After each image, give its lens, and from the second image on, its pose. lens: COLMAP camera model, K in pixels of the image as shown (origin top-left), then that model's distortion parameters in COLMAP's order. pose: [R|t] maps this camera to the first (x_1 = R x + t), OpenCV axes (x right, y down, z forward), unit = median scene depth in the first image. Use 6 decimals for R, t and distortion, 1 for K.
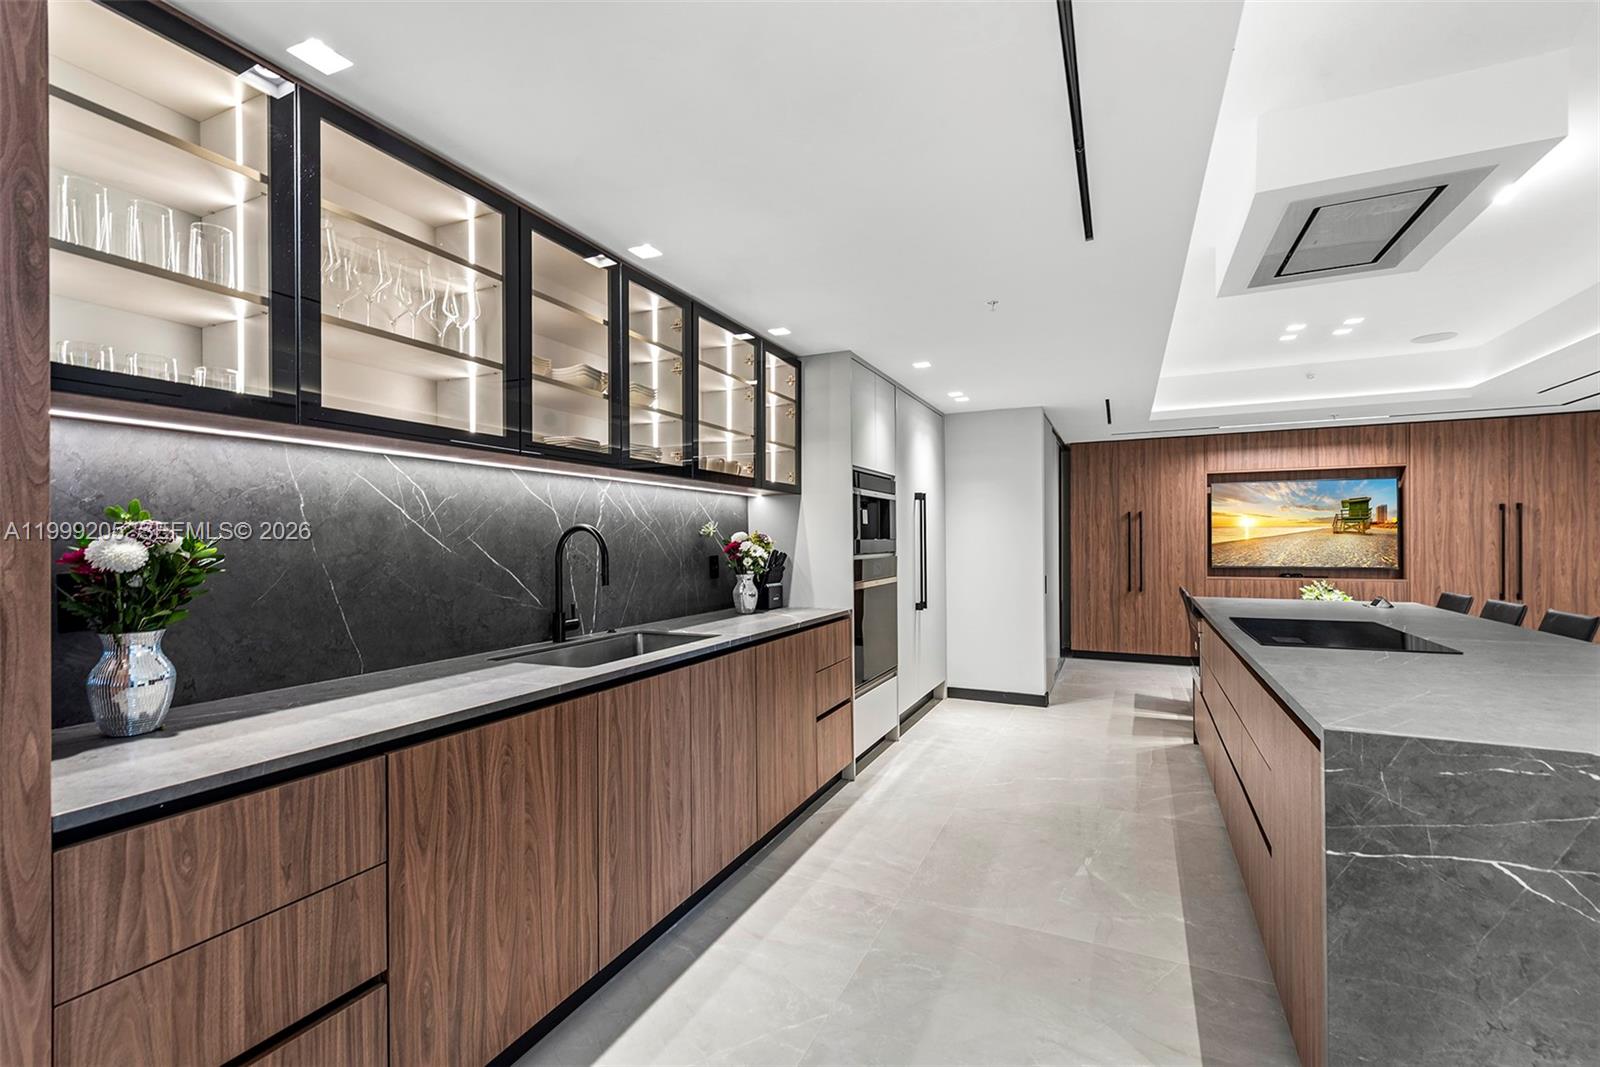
lens RADIAL K [[713.9, 0, 811.2], [0, 713.9, 540.1], [0, 0, 1]] dist [0.011608, -0.000413]
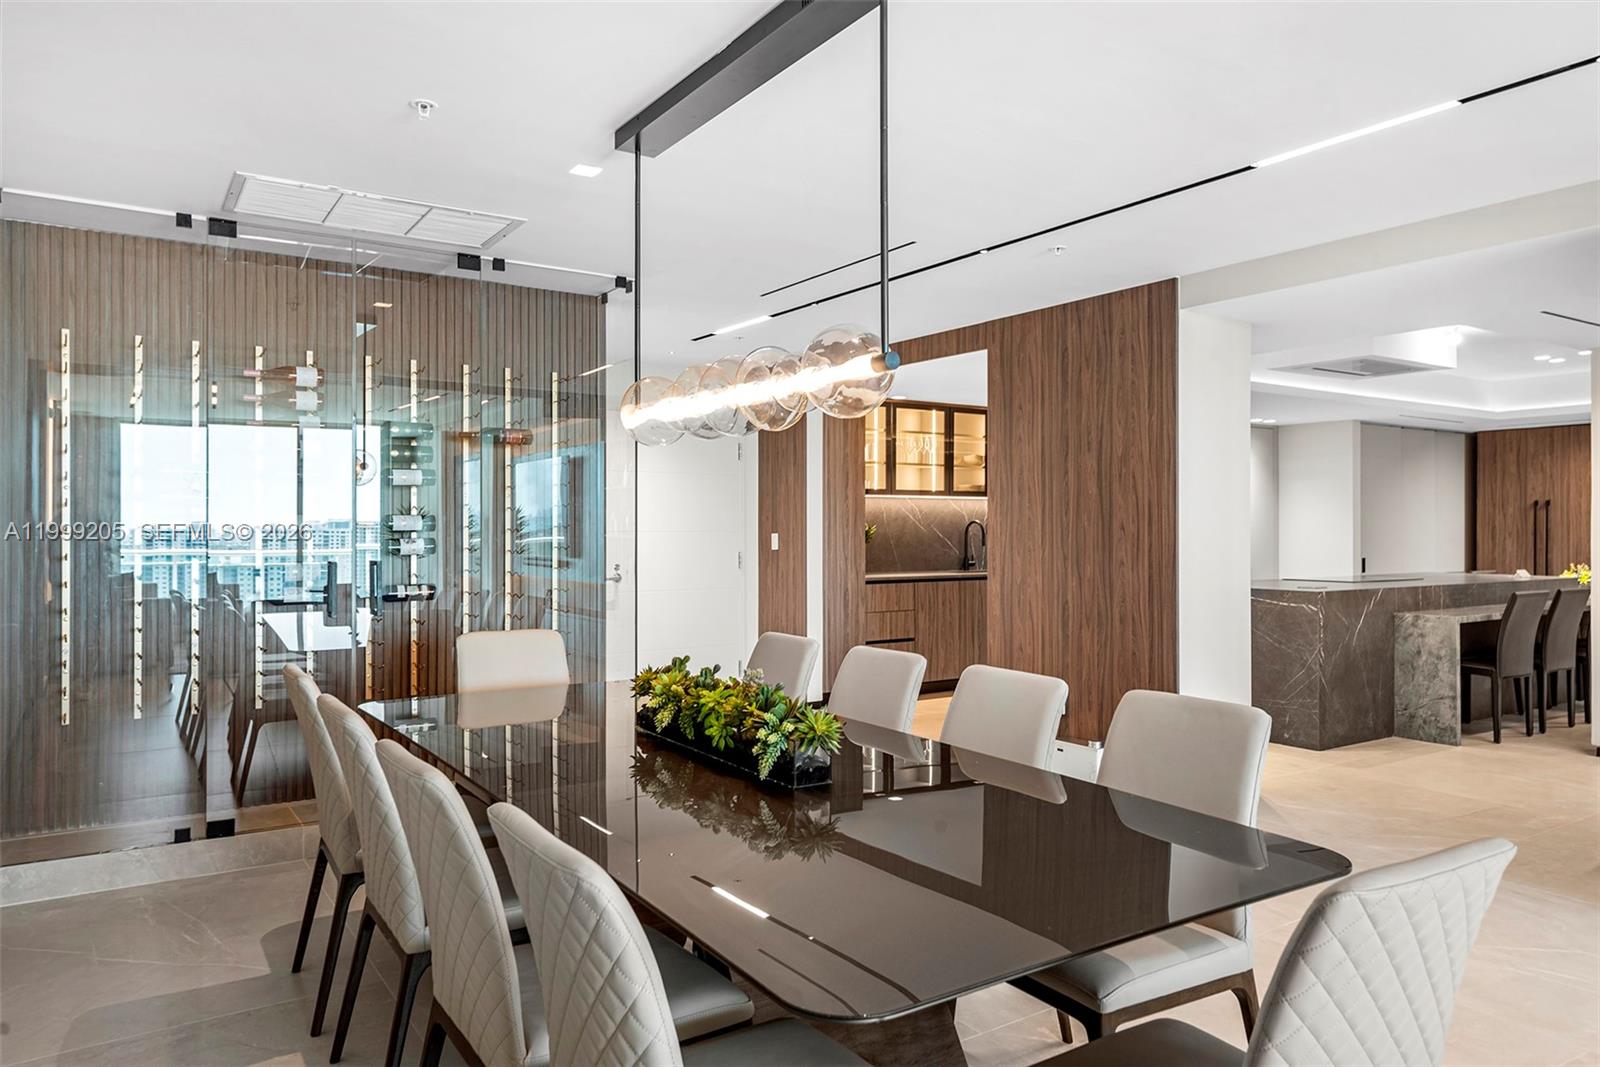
lens RADIAL K [[1067.5, 0, 765.5], [0, 1067.5, 527.2], [0, 0, 1]] dist [-0.004355, -0.004251]
pose [[0.835010, 0.005914, -0.550202, 0.739461], [-0.004651, 0.999982, 0.003690, -0.006474], [0.550214, -0.000523, 0.835023, -1.651612]]
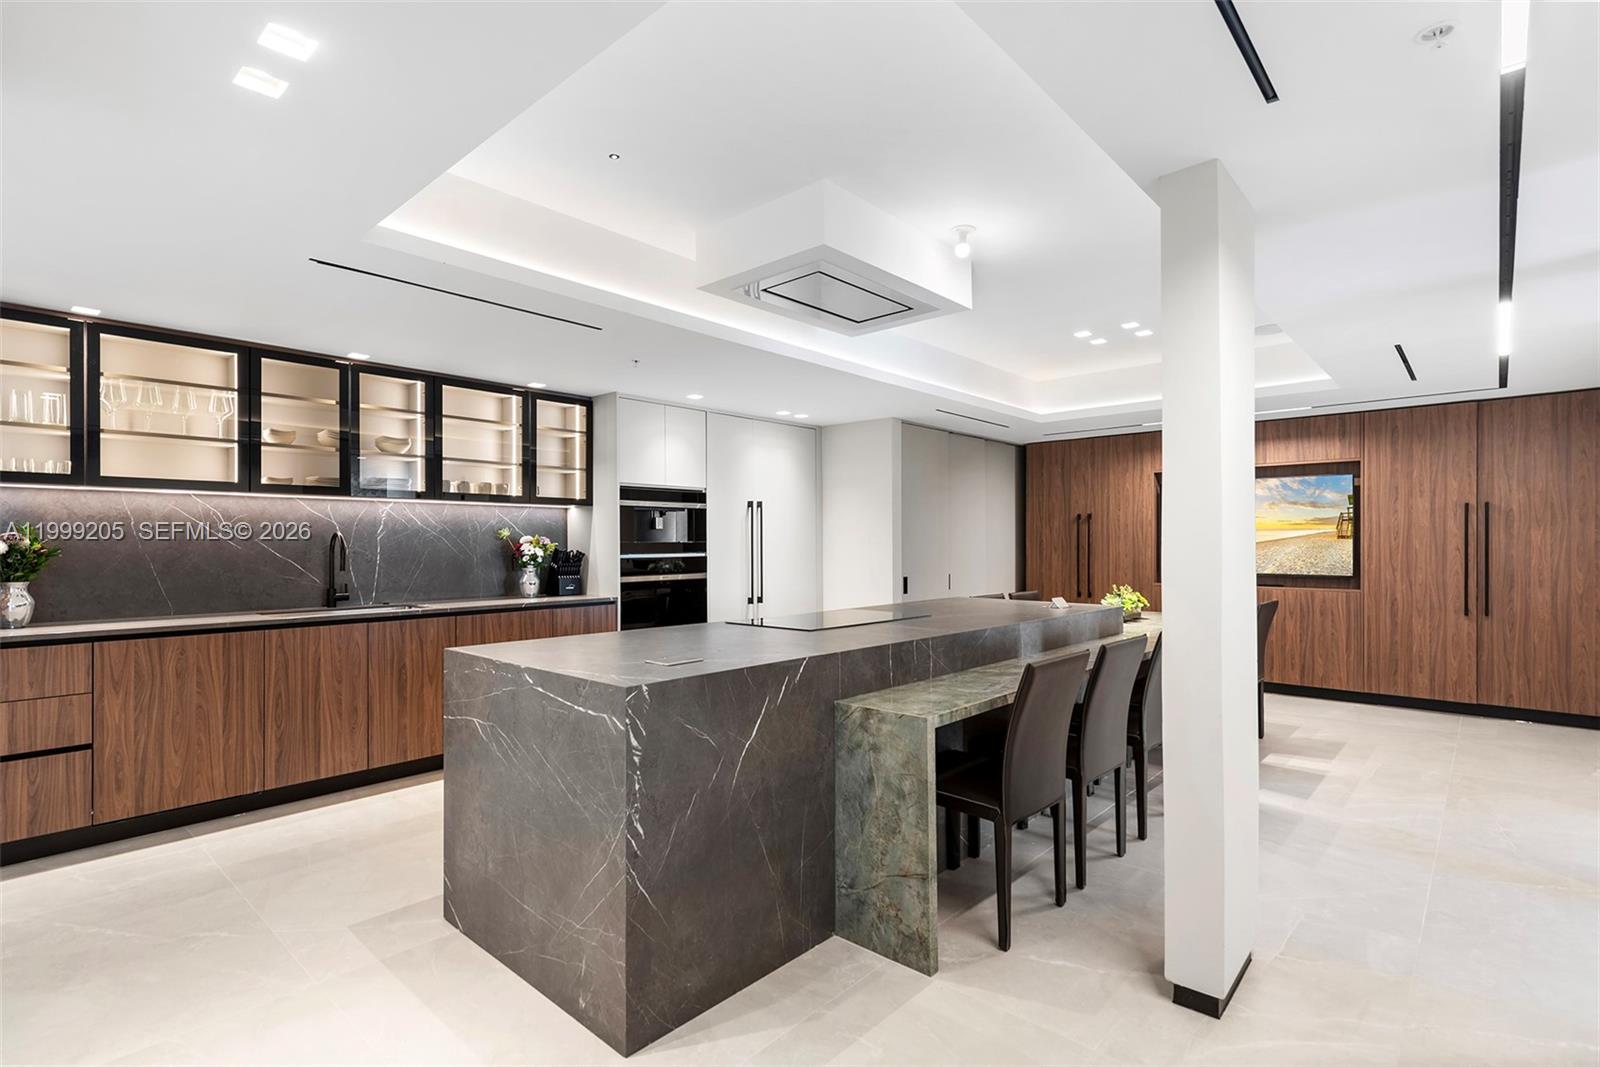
lens RADIAL K [[780.0, 0, 793.0], [0, 780.0, 540.9], [0, 0, 1]] dist [0.009280, -0.001264]
pose [[0.951215, 0.003087, -0.308512, 0.818049], [-0.003464, 0.999994, -0.000672, -0.003144], [0.308508, 0.001708, 0.951220, -0.223563]]
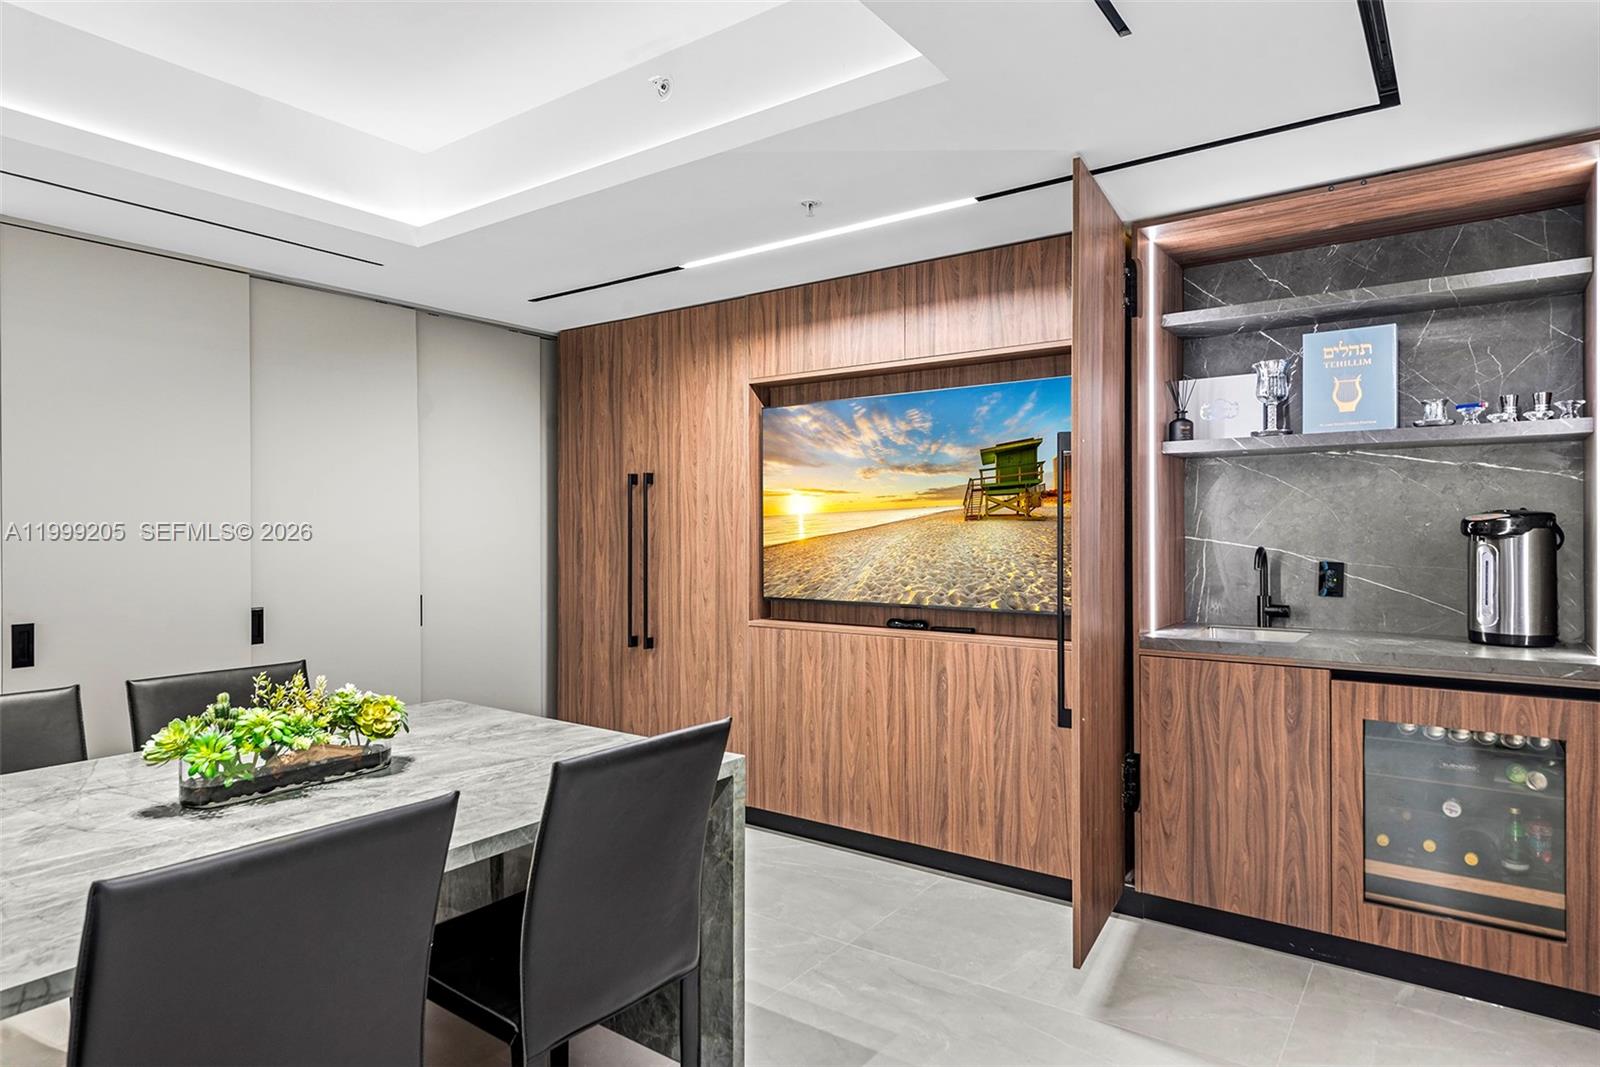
lens RADIAL K [[945.9, 0, 799.2], [0, 945.9, 529.9], [0, 0, 1]] dist [0.004237, 0.000184]
pose [[0.980455, 0.004369, -0.196694, 1.357314], [-0.004566, 0.999989, -0.000545, -0.007754], [0.196689, 0.001433, 0.980465, 0.863987]]
